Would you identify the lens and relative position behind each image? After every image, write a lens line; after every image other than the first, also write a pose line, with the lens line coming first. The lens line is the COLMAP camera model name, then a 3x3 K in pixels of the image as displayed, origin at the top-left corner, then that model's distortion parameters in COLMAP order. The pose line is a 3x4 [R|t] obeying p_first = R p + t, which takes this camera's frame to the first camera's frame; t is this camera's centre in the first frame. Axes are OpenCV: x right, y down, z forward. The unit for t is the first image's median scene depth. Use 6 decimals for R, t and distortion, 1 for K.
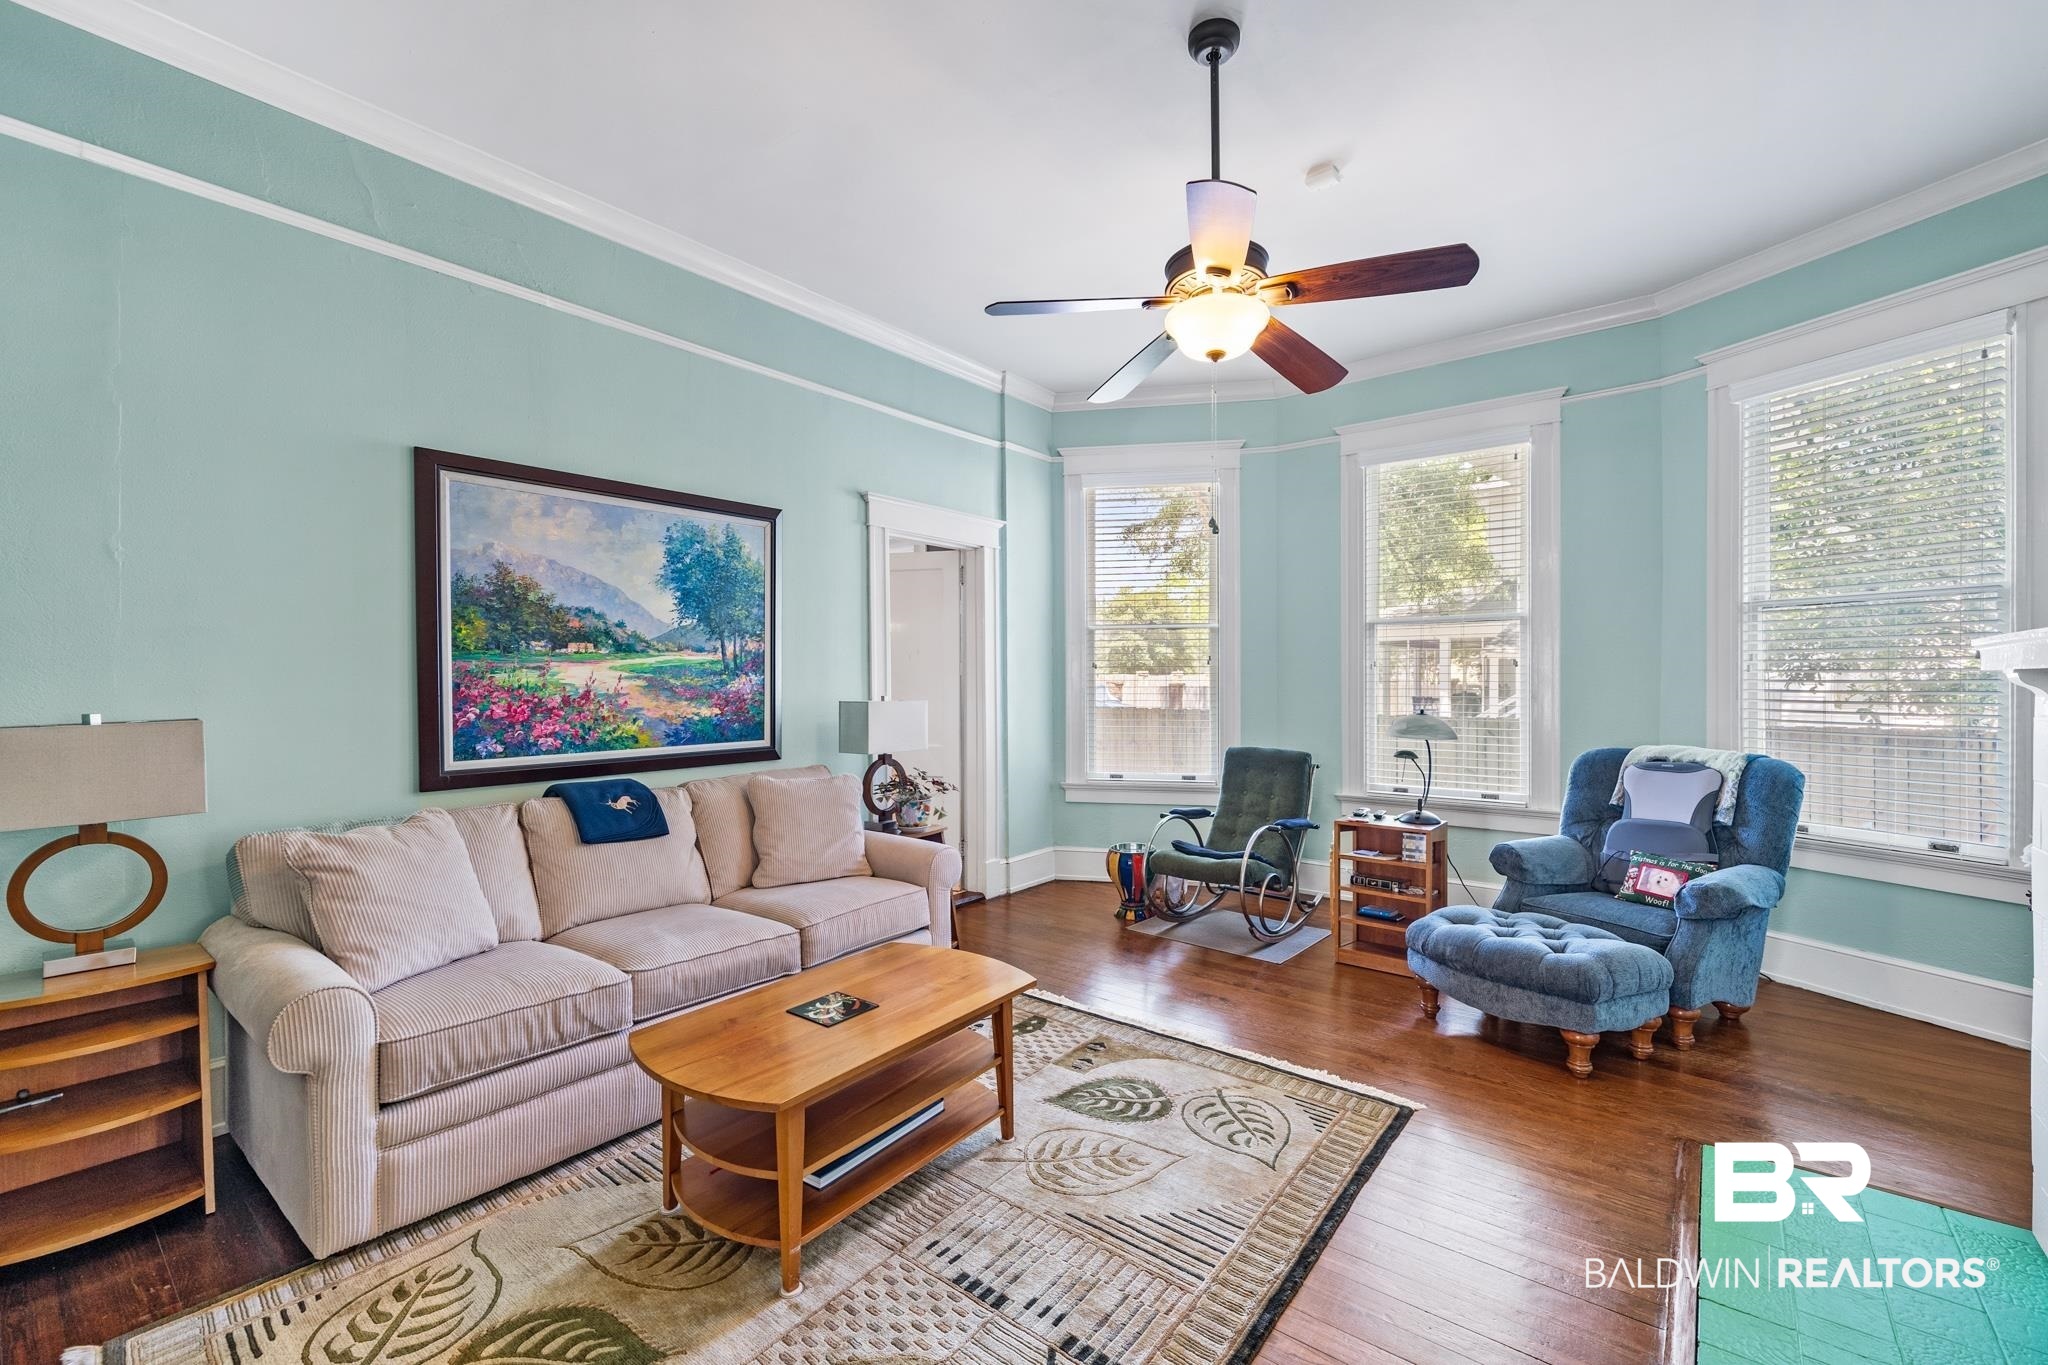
lens RADIAL K [[837.6, 0, 1019.1], [0, 837.6, 681.6], [0, 0, 1]] dist [0.001414, -0.000391]
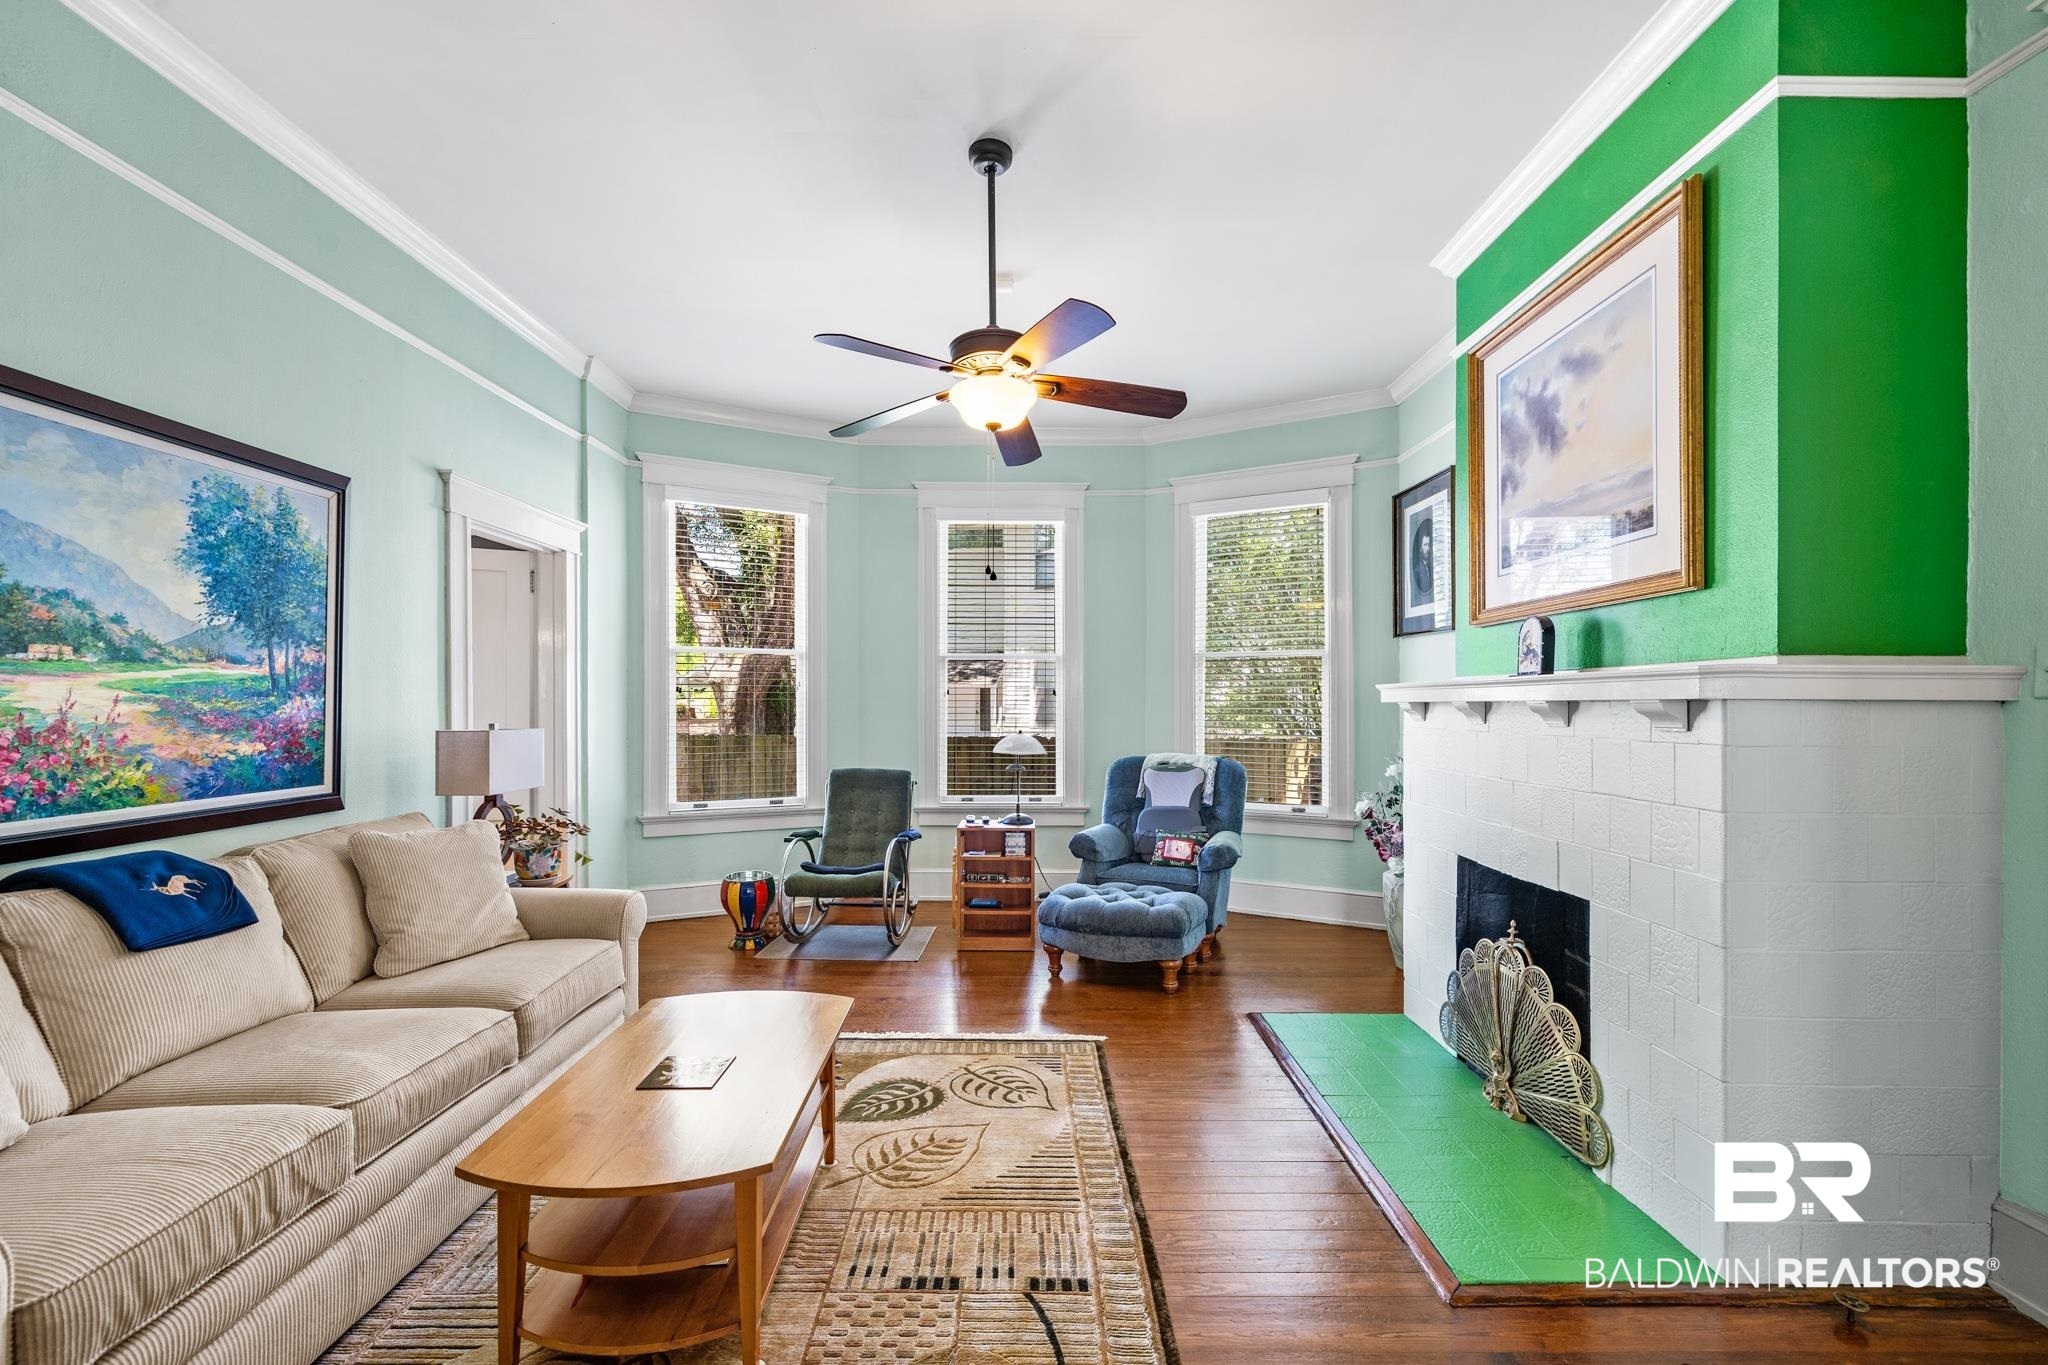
lens RADIAL K [[837.6, 0, 1004.5], [0, 837.6, 697.7], [0, 0, 1]] dist [0.001414, -0.000391]
pose [[0.792514, 0.009137, 0.609785, -0.330326], [-0.003229, 0.999937, -0.010786, -0.001287], [-0.609845, 0.006579, 0.792494, 0.052190]]
